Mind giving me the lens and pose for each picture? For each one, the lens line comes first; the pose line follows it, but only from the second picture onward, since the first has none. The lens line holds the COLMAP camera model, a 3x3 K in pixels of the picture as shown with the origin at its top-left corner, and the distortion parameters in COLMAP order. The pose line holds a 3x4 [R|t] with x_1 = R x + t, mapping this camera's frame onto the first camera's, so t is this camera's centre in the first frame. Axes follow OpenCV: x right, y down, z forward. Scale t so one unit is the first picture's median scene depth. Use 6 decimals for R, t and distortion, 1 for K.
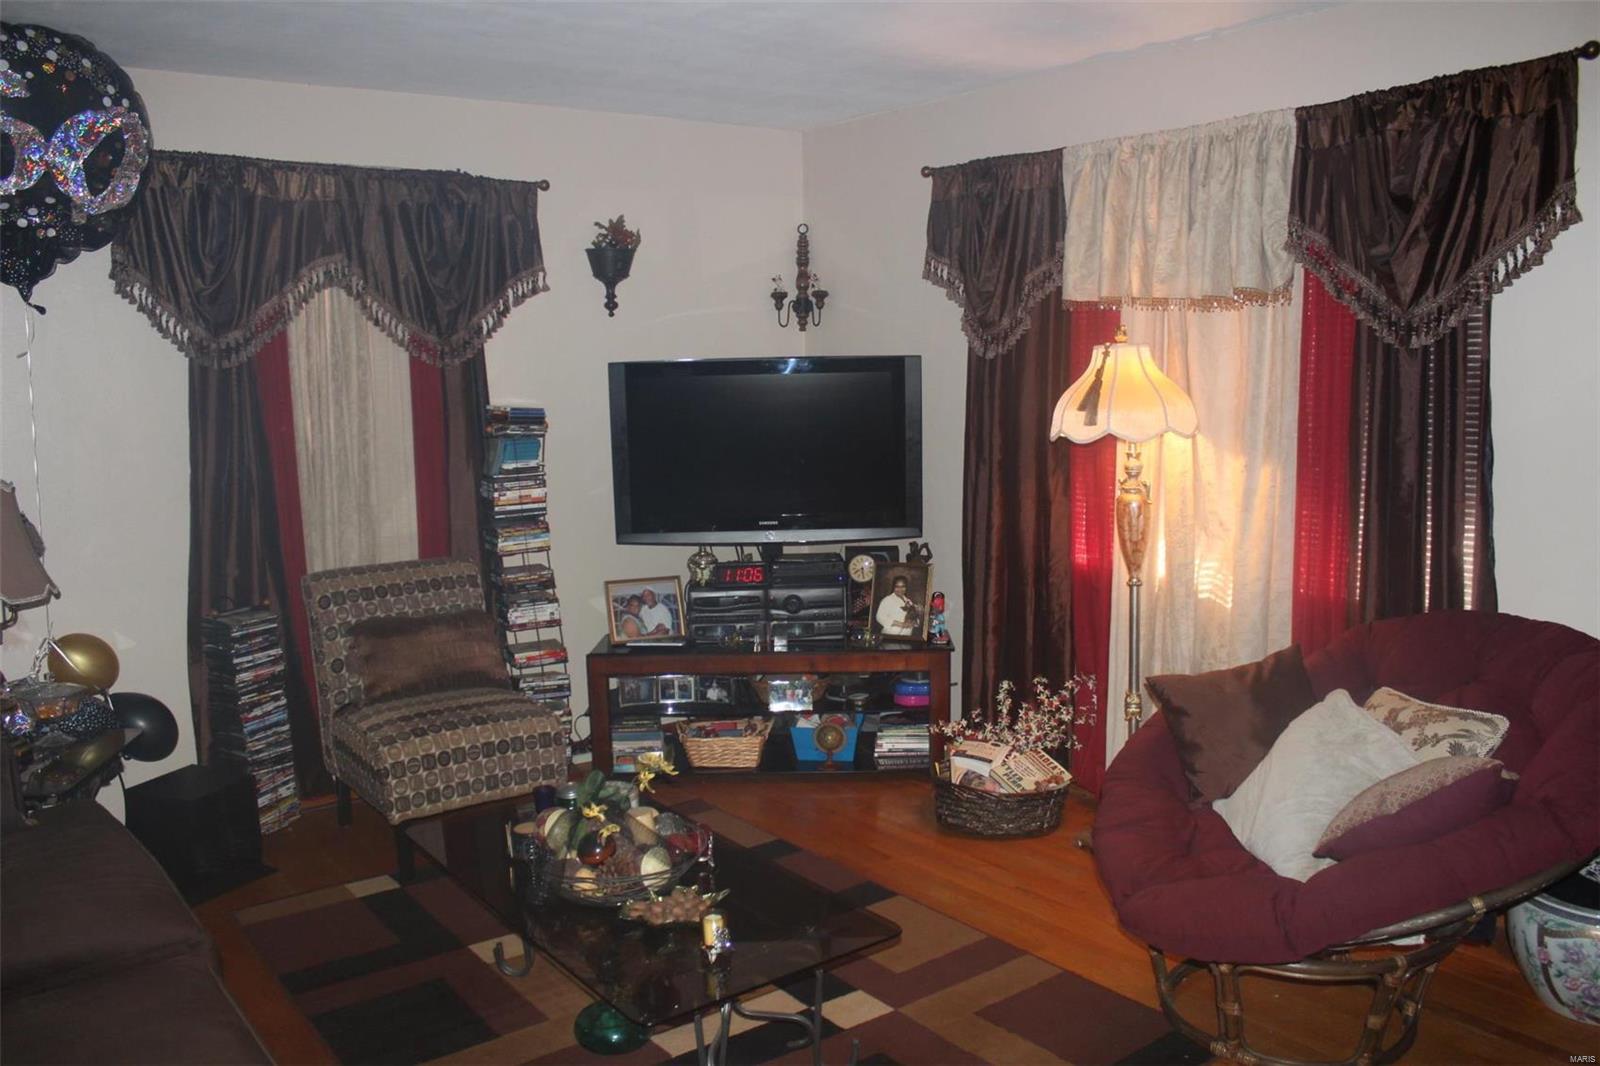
lens RADIAL K [[1321.0, 0, 800.0], [0, 1321.0, 533.0], [0, 0, 1]] dist [-0.161279, 0.142120]
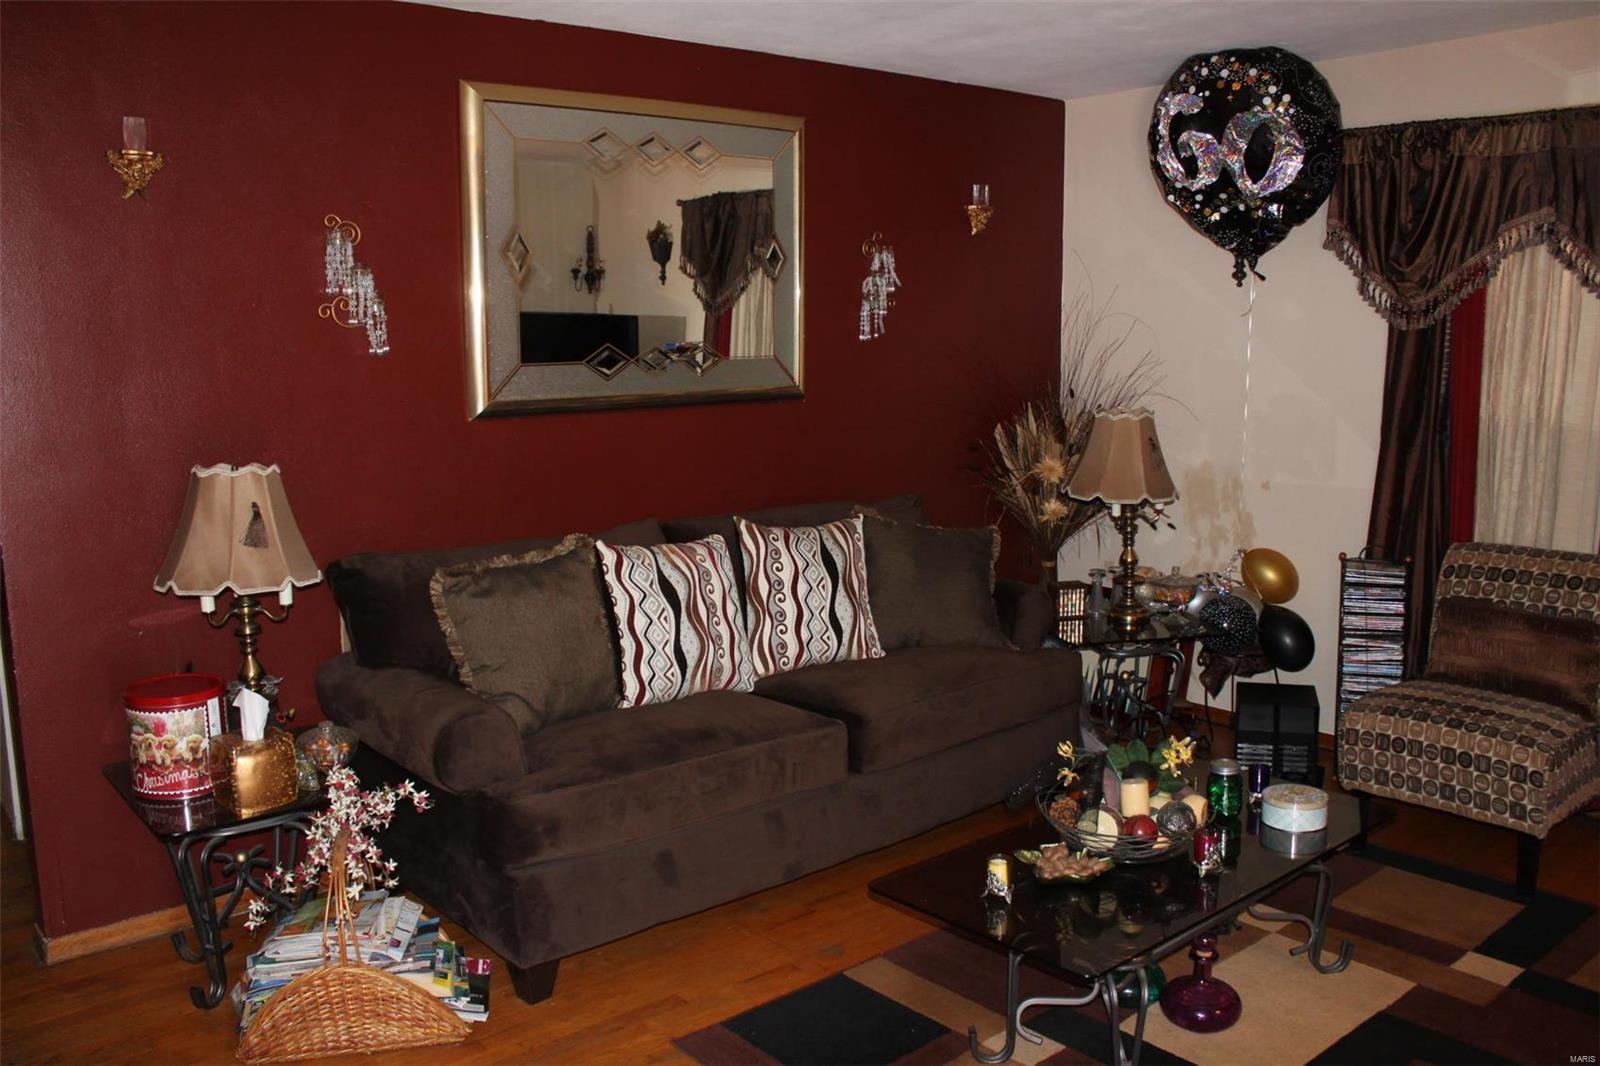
lens RADIAL K [[1321.0, 0, 800.0], [0, 1321.0, 533.0], [0, 0, 1]] dist [-0.161279, 0.142120]
pose [[0.013885, 0.156154, -0.987635, 1.606843], [-0.131882, 0.979387, 0.152996, -0.163189], [0.991168, 0.128127, 0.034192, 1.340917]]
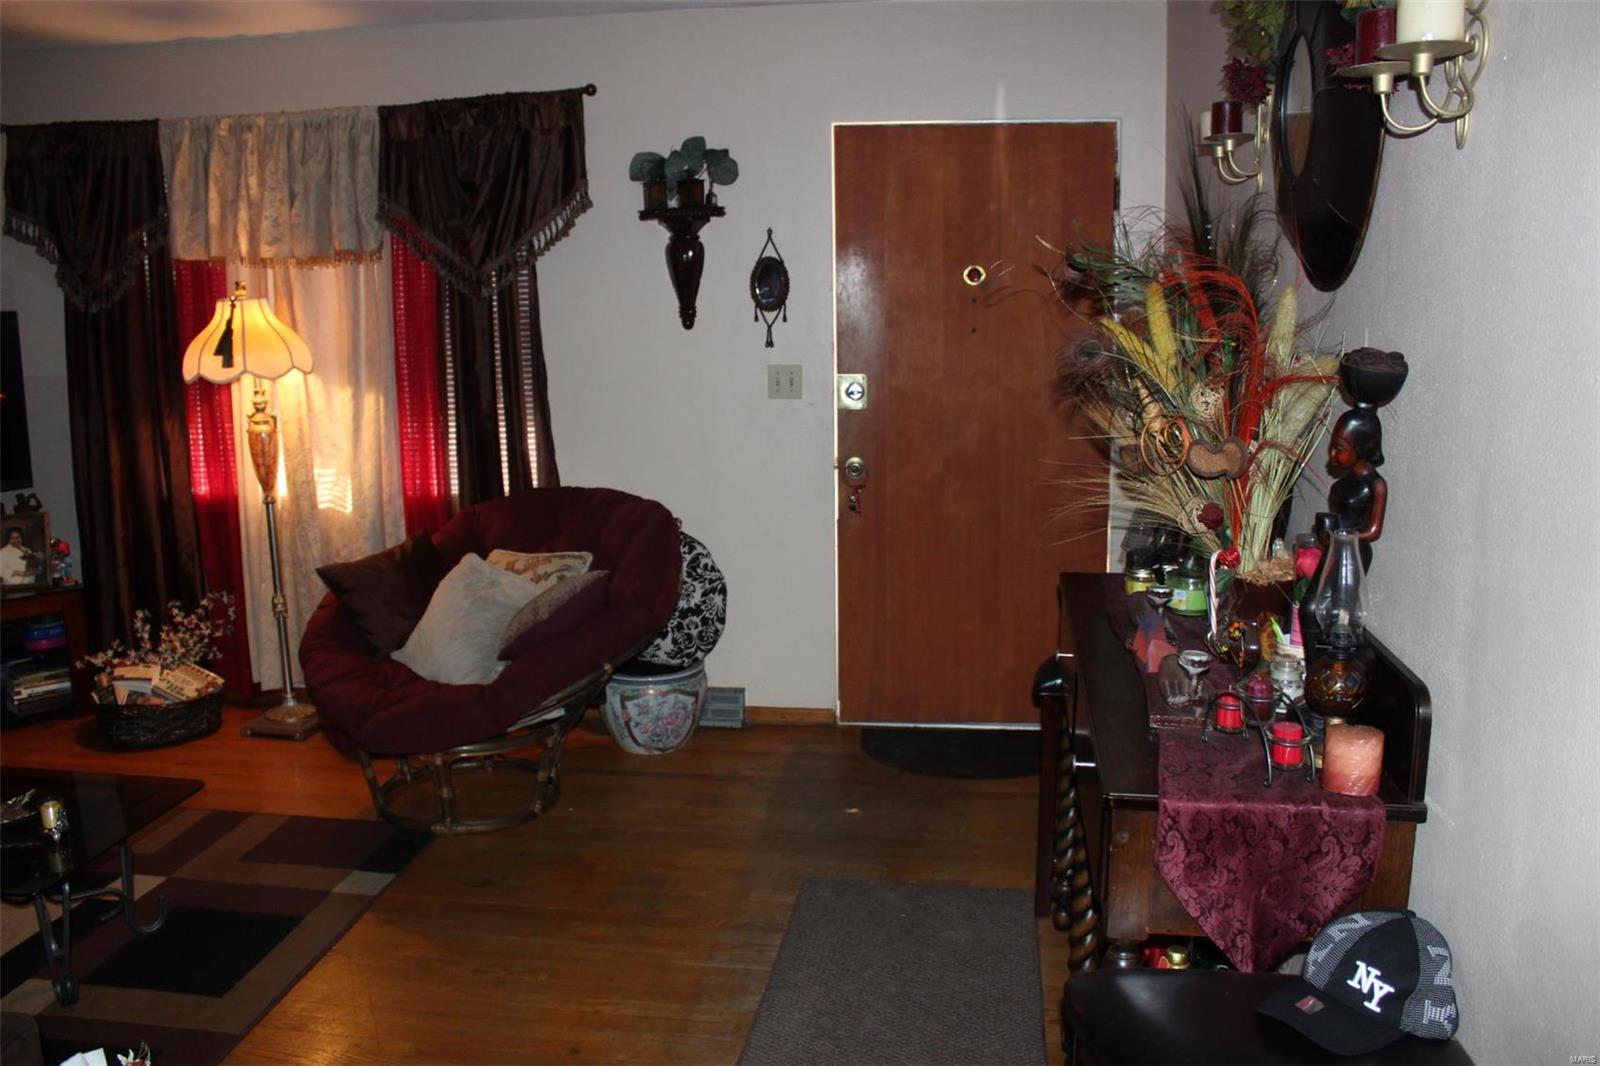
lens RADIAL K [[1321.0, 0, 800.0], [0, 1321.0, 533.0], [0, 0, 1]] dist [-0.161279, 0.142120]
pose [[0.704312, -0.118325, 0.699959, -0.223202], [0.091703, 0.992914, 0.075575, 0.022685], [-0.703942, 0.010960, 0.710173, -0.159857]]
